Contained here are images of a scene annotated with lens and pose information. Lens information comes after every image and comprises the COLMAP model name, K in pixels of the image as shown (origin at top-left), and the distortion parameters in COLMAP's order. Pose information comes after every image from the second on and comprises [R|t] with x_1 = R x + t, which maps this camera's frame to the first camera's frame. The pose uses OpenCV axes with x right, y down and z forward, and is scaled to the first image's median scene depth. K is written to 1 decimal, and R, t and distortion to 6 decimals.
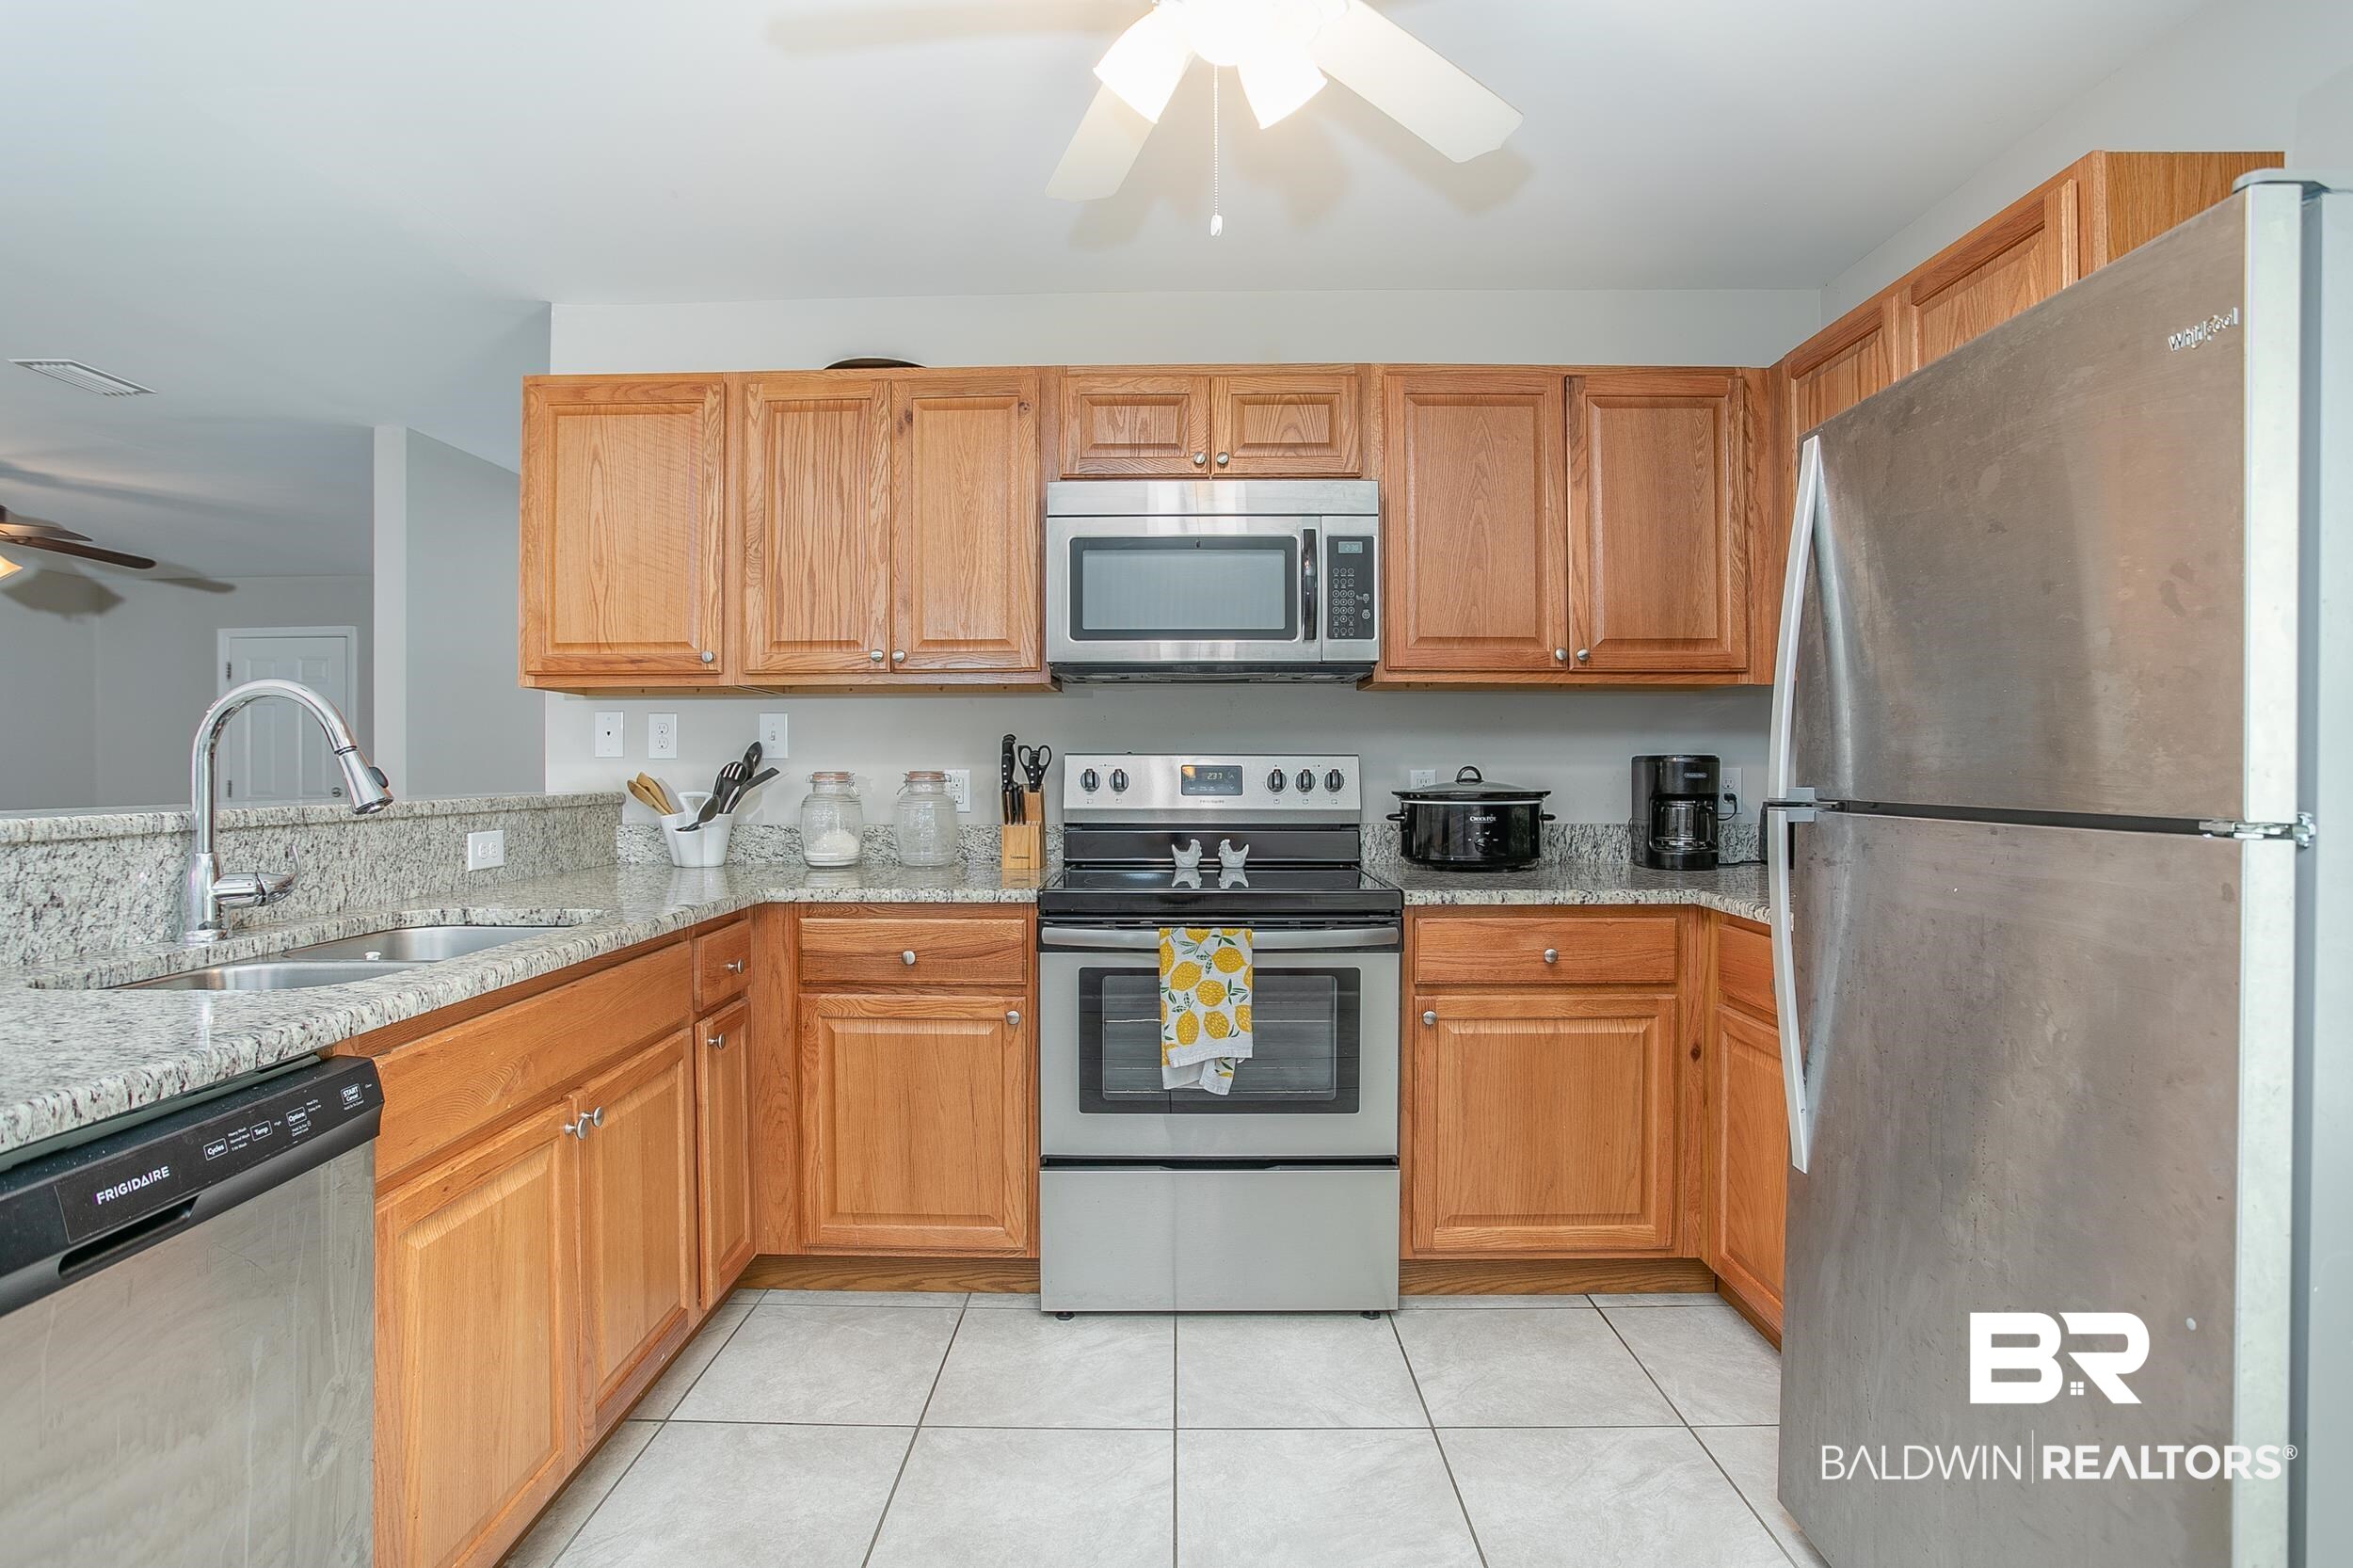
lens RADIAL K [[1164.9, 0, 1174.9], [0, 1164.9, 766.2], [0, 0, 1]] dist [-0.064522, 0.029749]
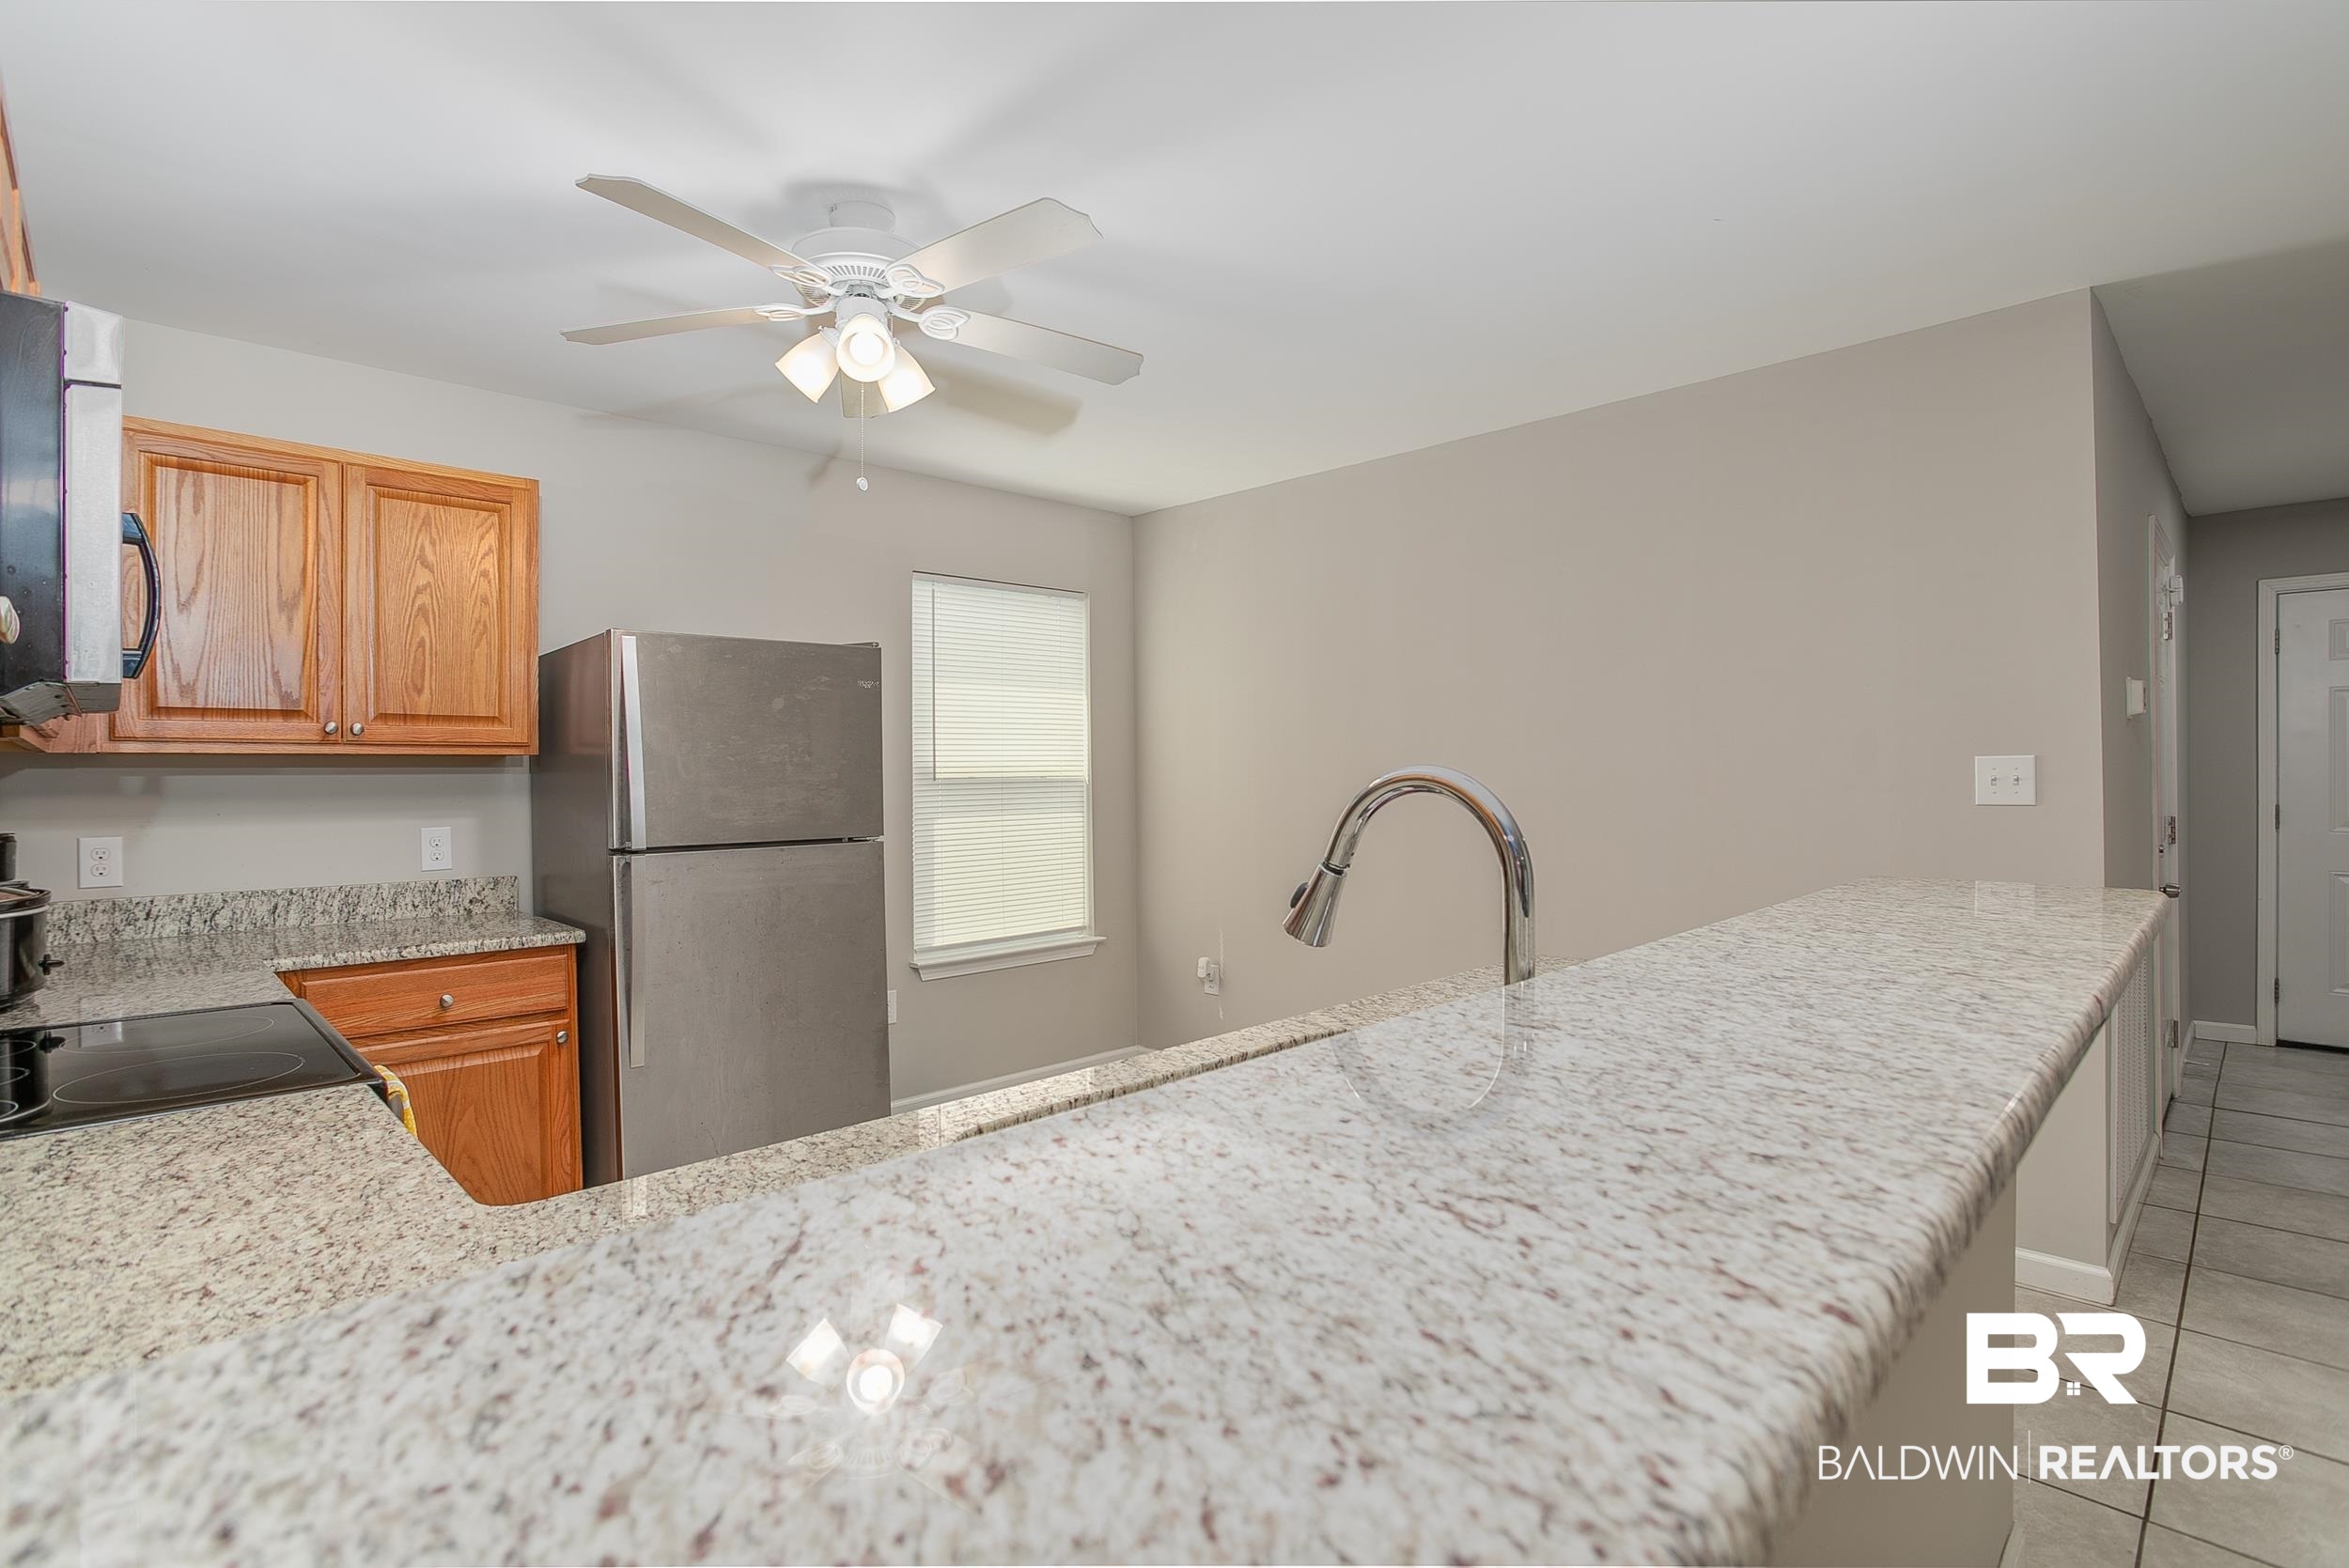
lens RADIAL K [[1118.3, 0, 1161.7], [0, 1118.3, 772.0], [0, 0, 1]] dist [-0.004971, -0.000325]
pose [[-0.681509, 0.004672, 0.731795, -0.757766], [0.007706, 0.999970, 0.000793, -0.051273], [-0.731770, 0.006180, -0.681524, 0.982942]]
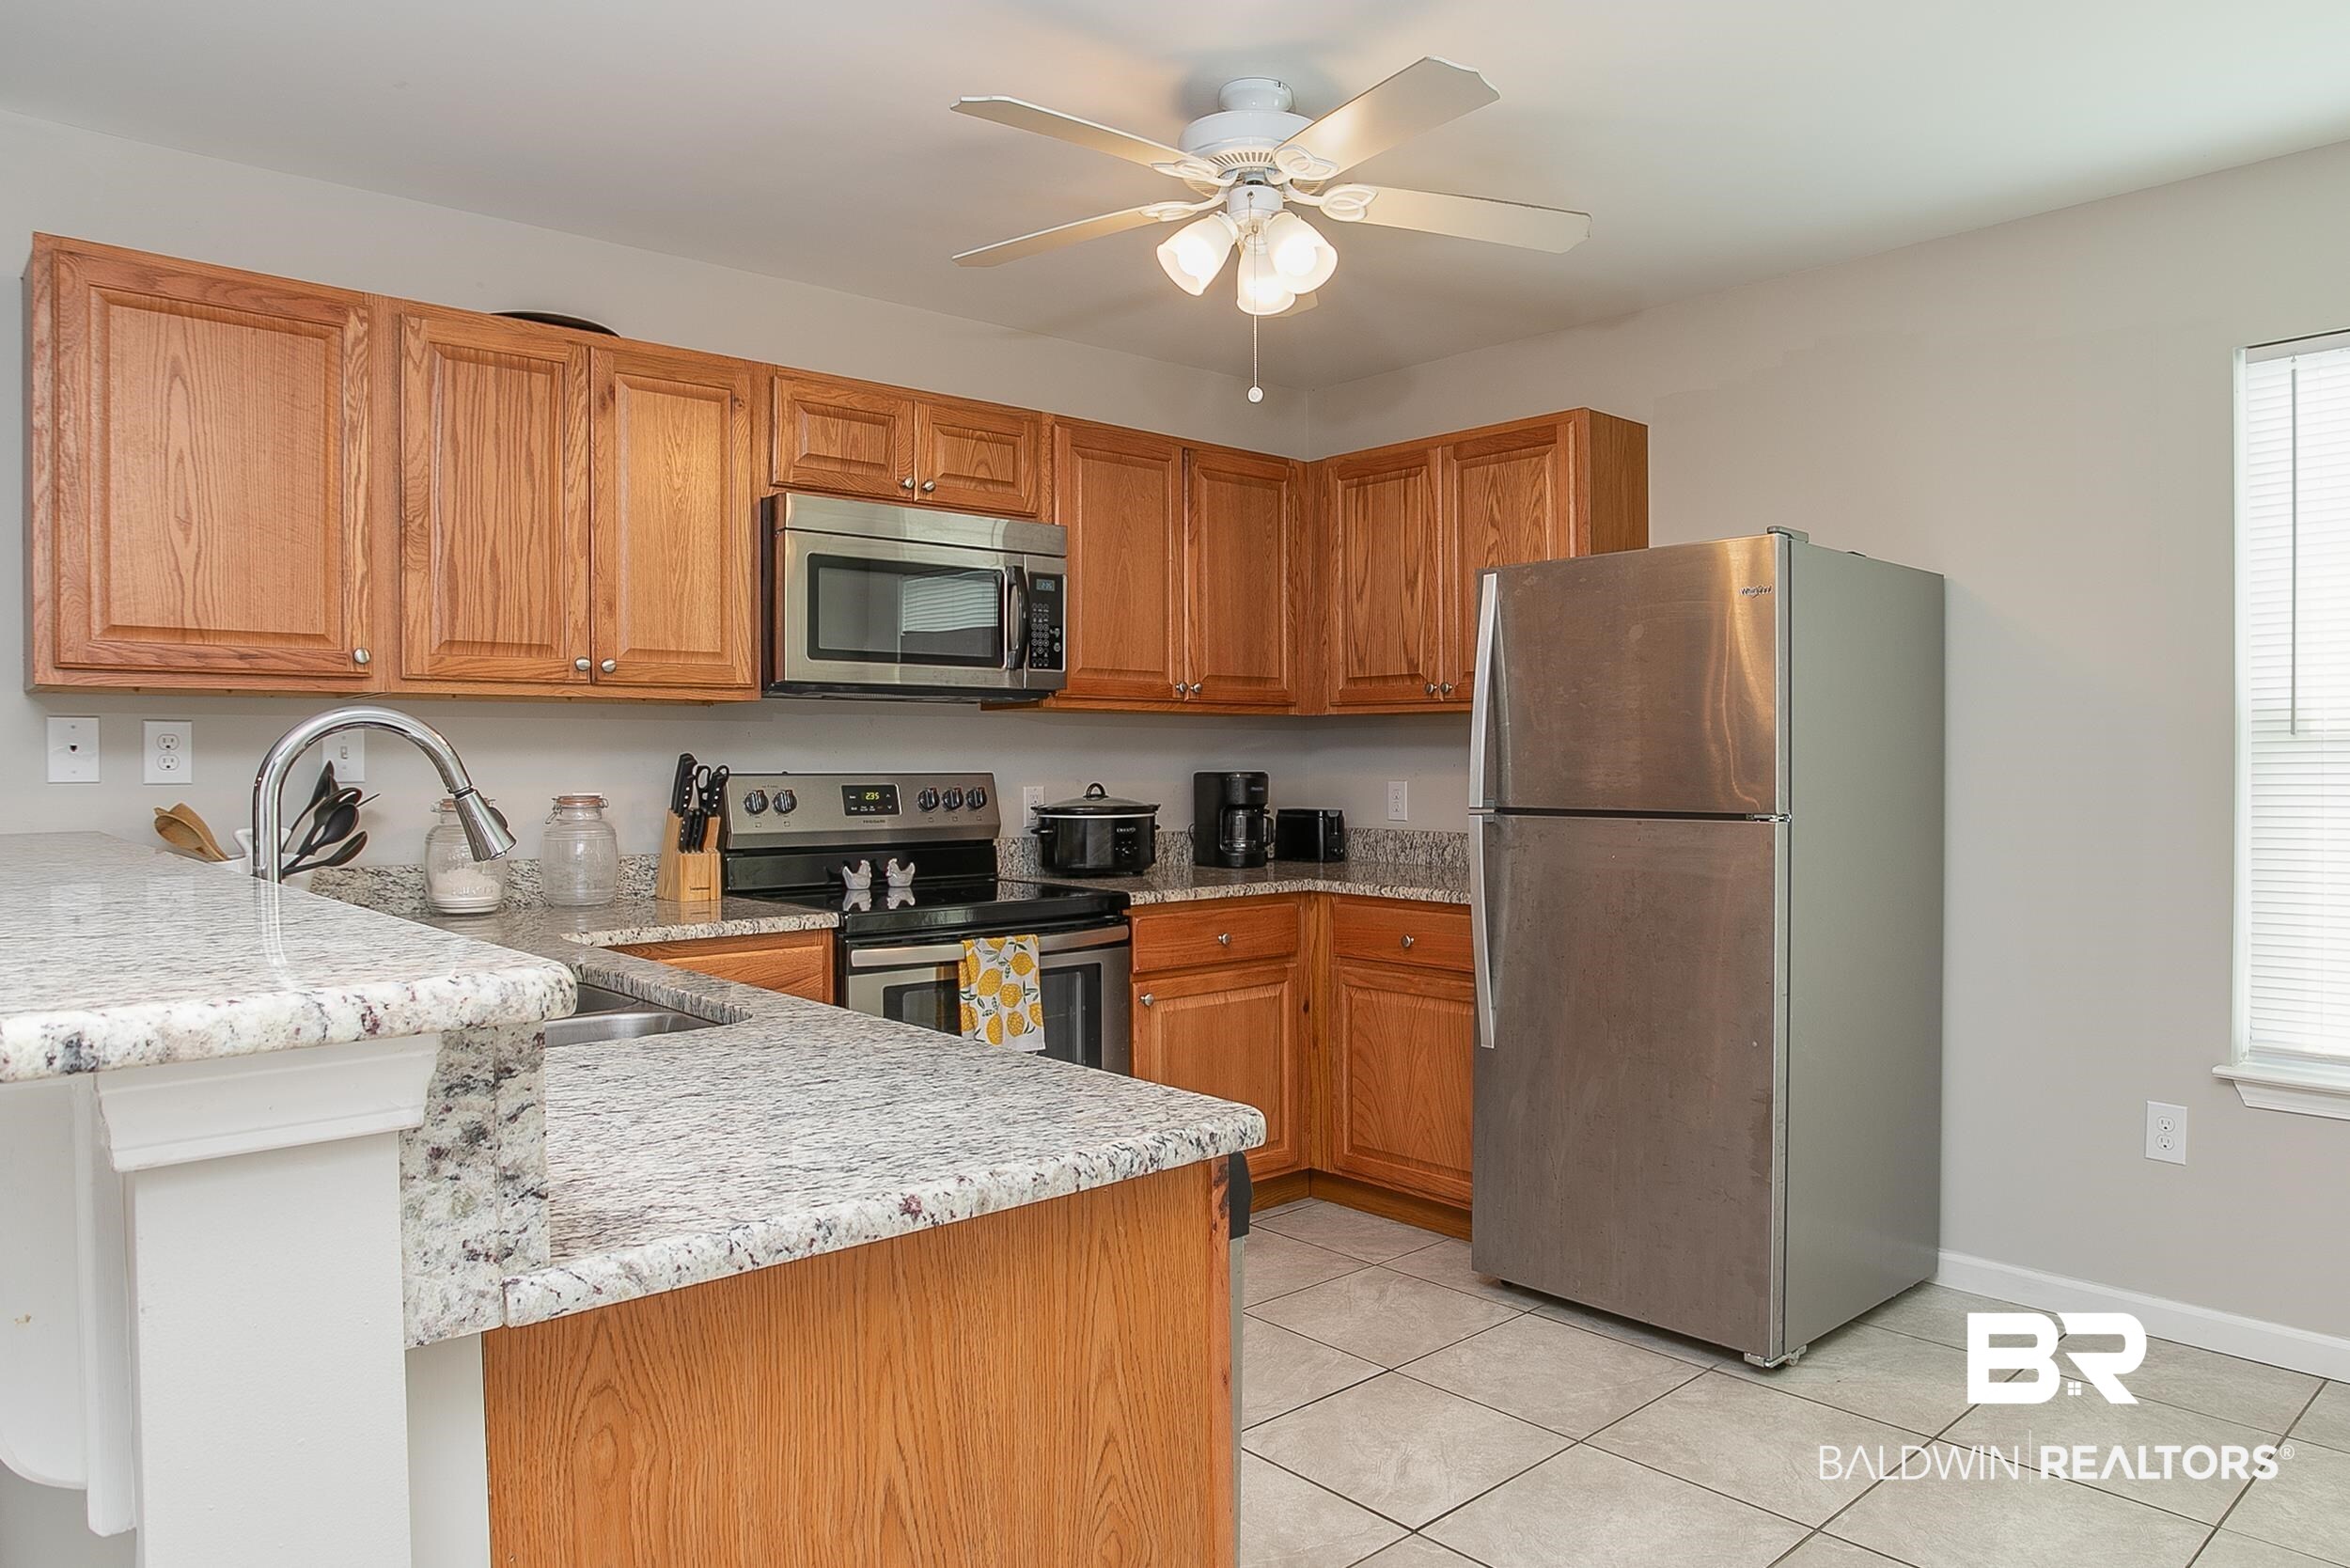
lens RADIAL K [[1514.4, 0, 1269.3], [0, 1514.4, 769.0], [0, 0, 1]] dist [-0.054652, 0.023185]
pose [[0.719951, -0.004770, 0.694008, -0.683054], [0.003144, 0.999989, 0.003611, -0.019737], [-0.694017, -0.000417, 0.719958, -0.169401]]
